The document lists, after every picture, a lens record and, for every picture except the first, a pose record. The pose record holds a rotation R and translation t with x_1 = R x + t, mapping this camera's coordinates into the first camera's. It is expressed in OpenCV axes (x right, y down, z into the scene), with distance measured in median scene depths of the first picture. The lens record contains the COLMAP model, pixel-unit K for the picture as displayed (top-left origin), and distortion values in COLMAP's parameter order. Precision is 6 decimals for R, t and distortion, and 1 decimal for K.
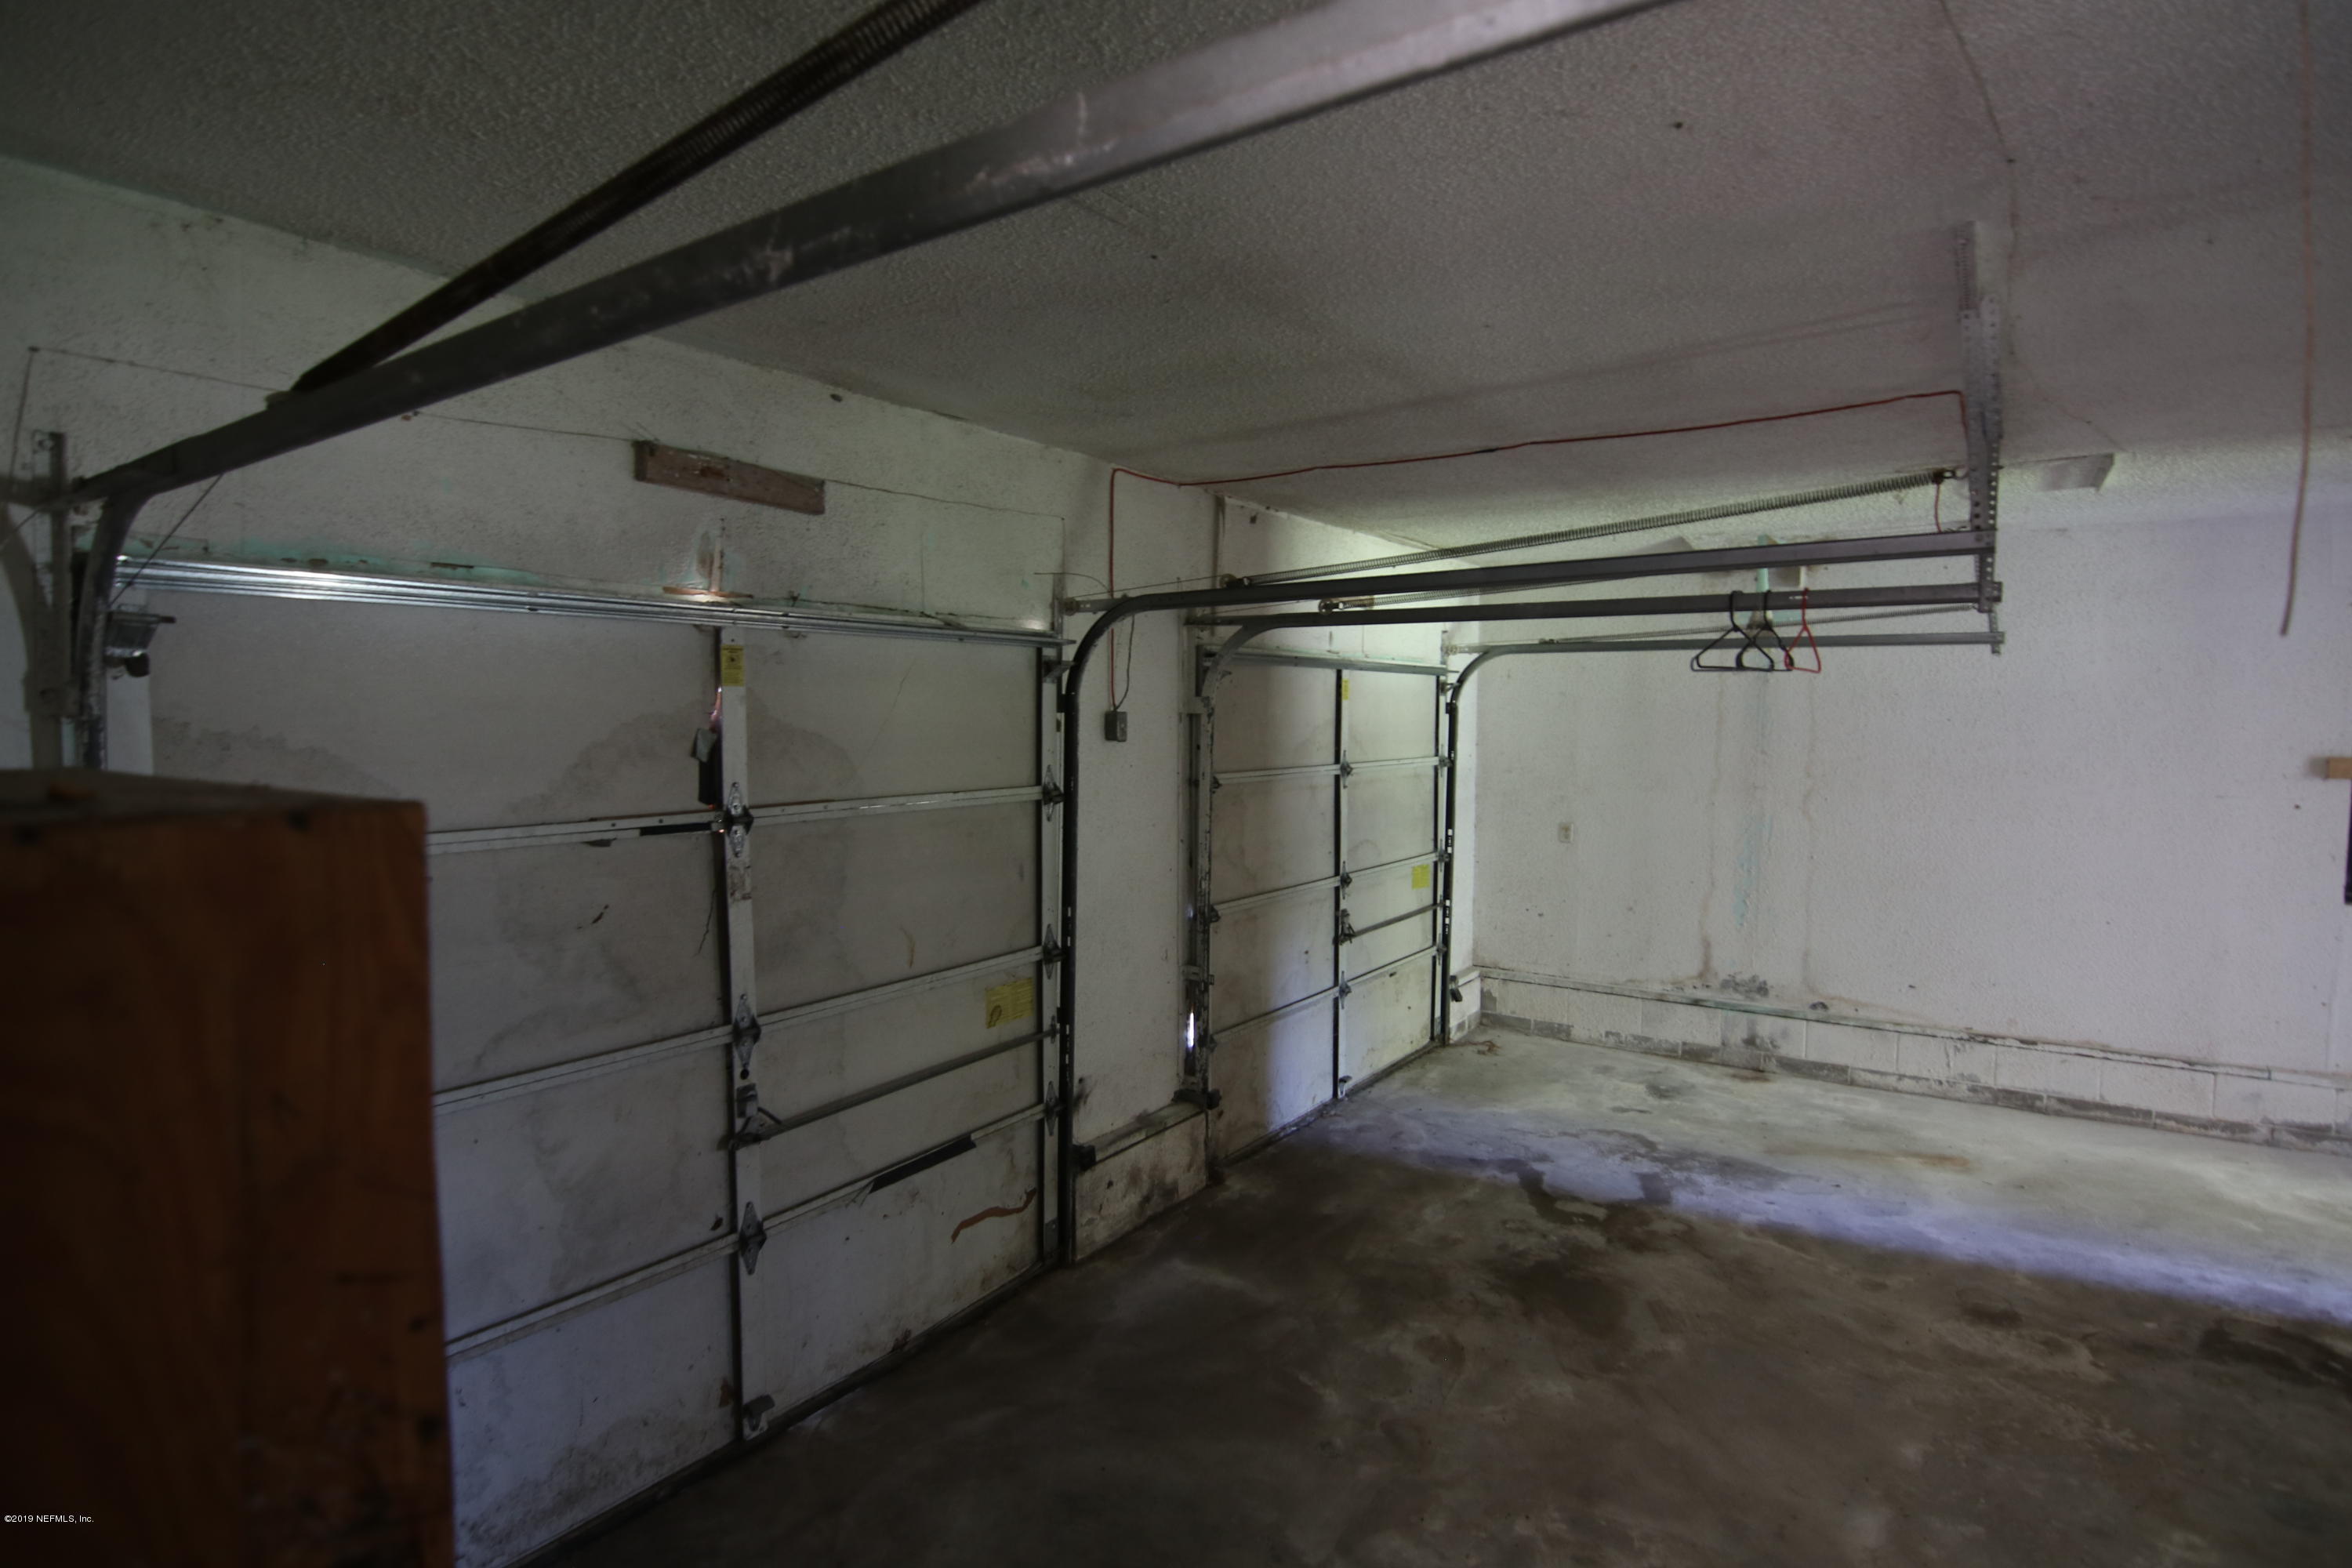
lens RADIAL K [[1198.5, 0, 1171.1], [0, 1198.5, 786.5], [0, 0, 1]] dist [-0.001117, -0.014114]
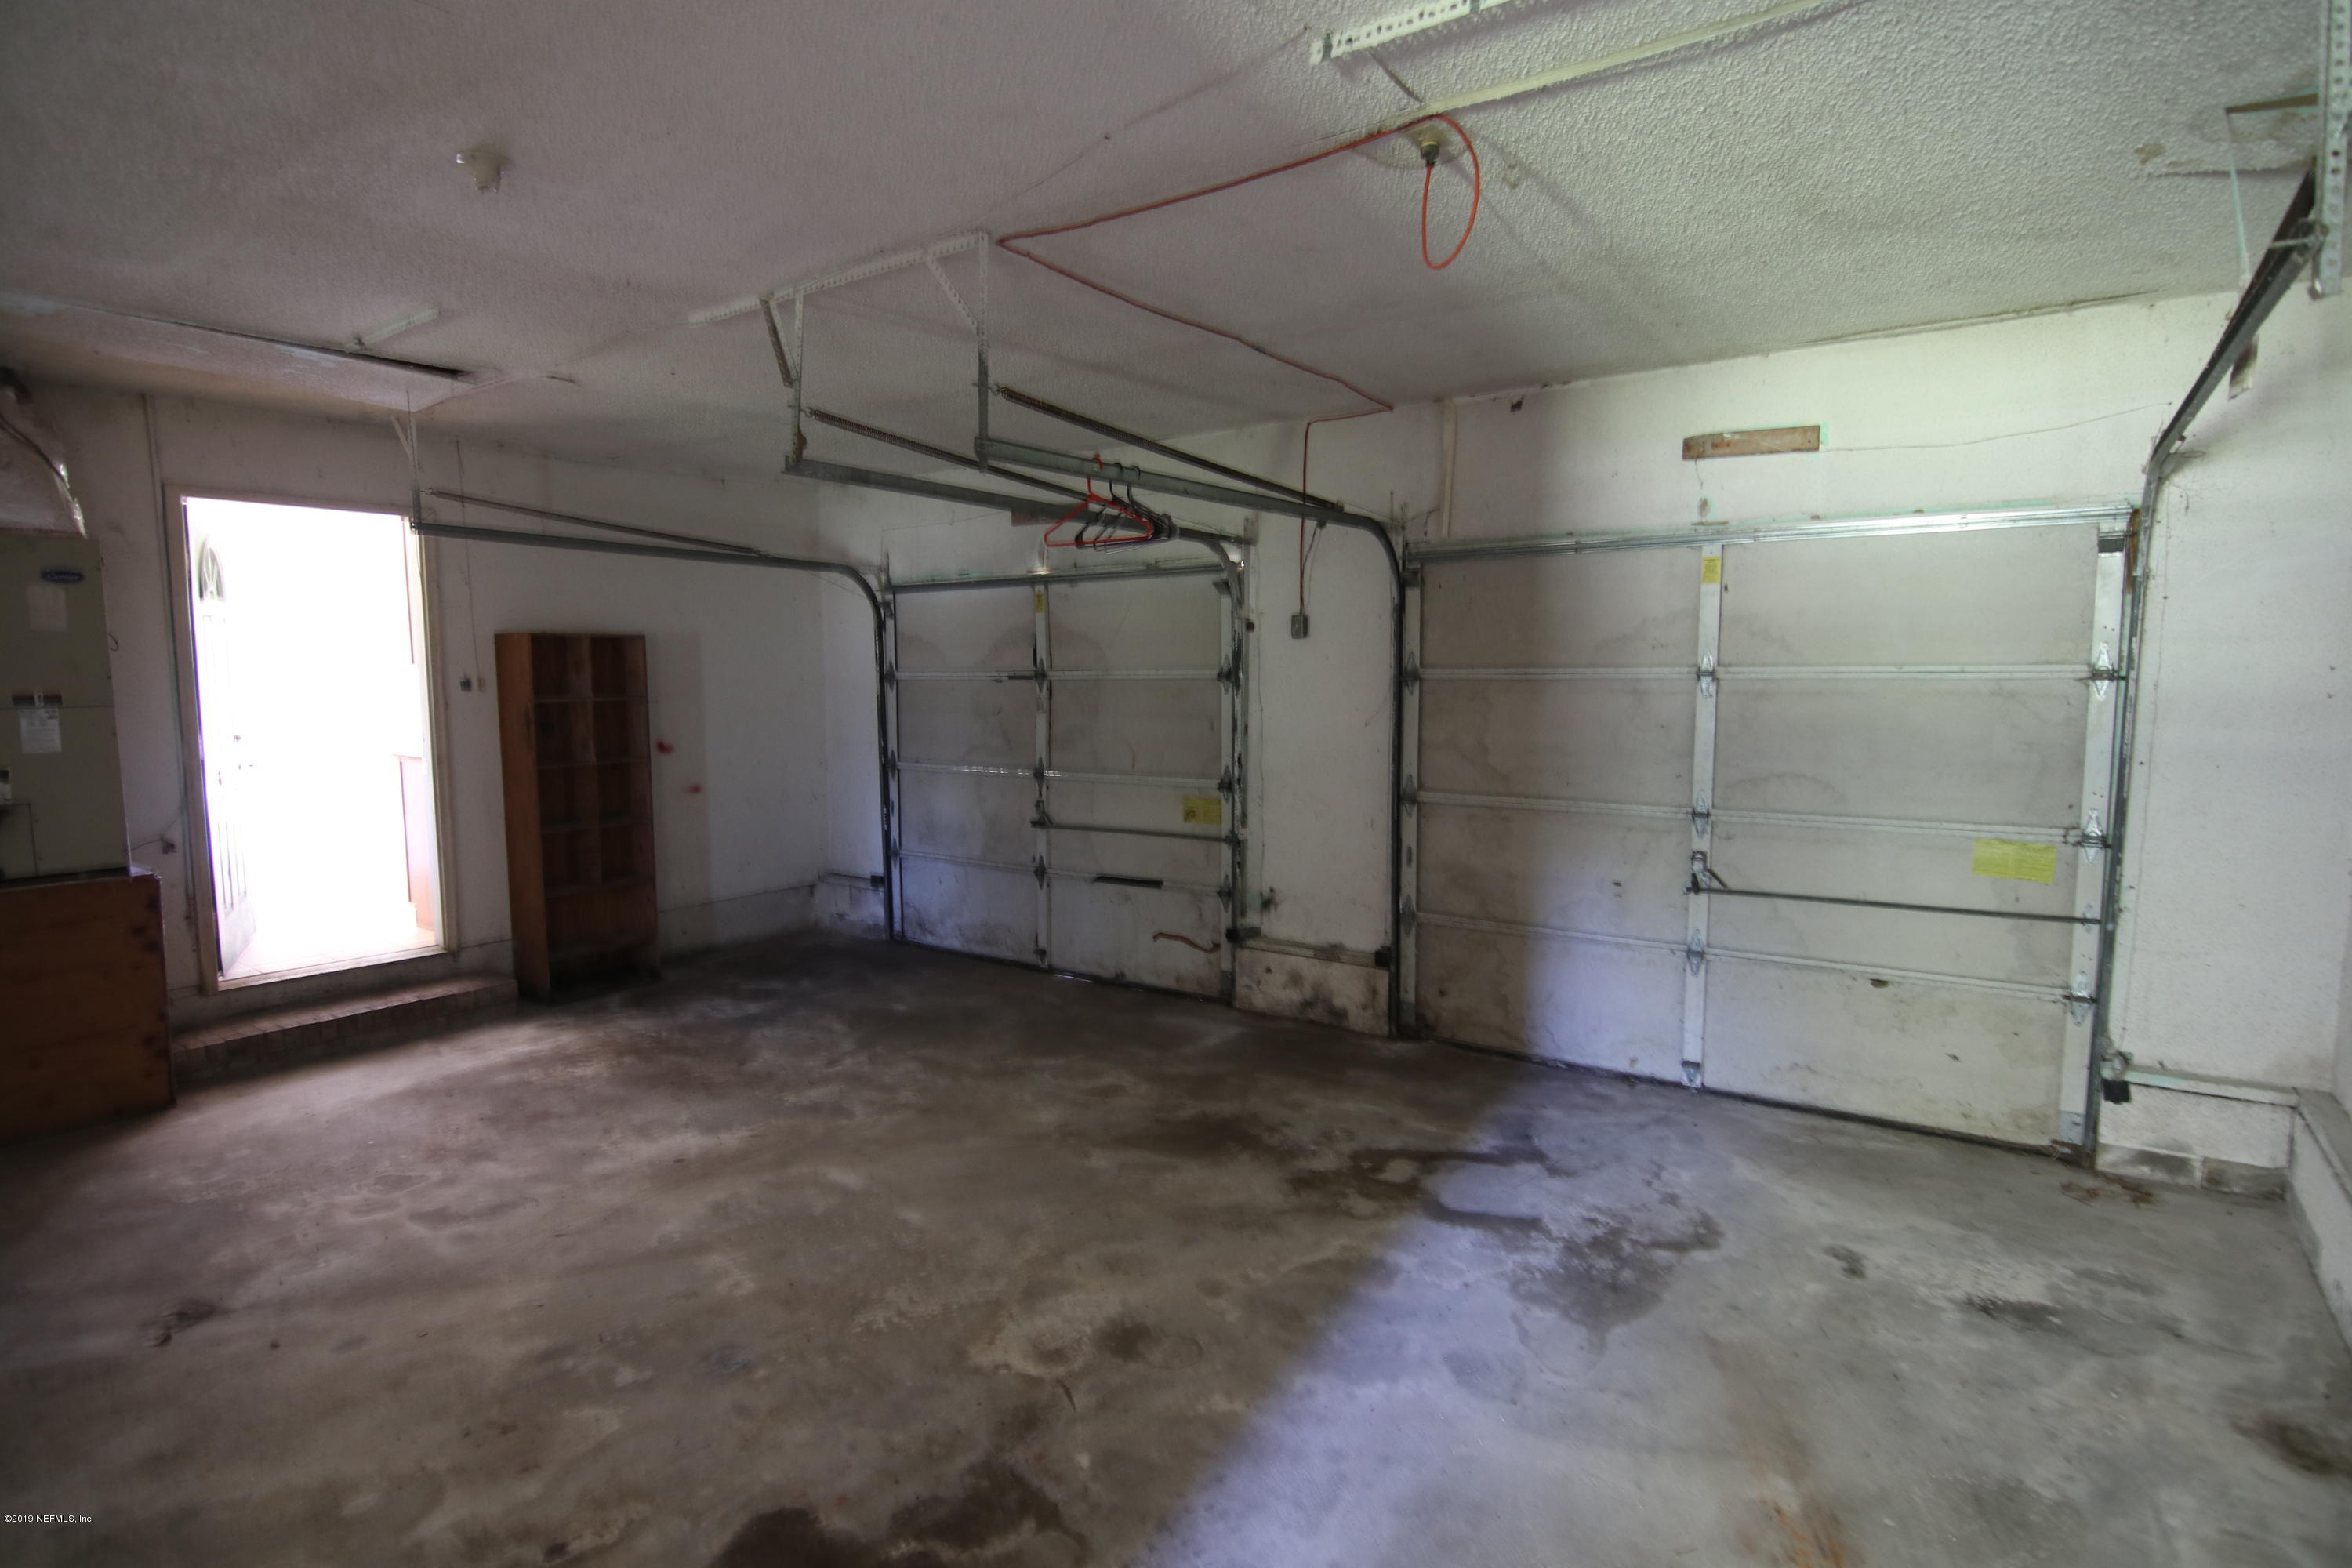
lens RADIAL K [[1198.5, 0, 1171.1], [0, 1198.5, 786.5], [0, 0, 1]] dist [-0.001117, -0.014114]
pose [[-0.011135, 0.096555, -0.995265, 1.208869], [-0.055732, 0.993720, 0.097028, 0.003951], [0.998384, 0.056549, -0.005684, 0.849494]]
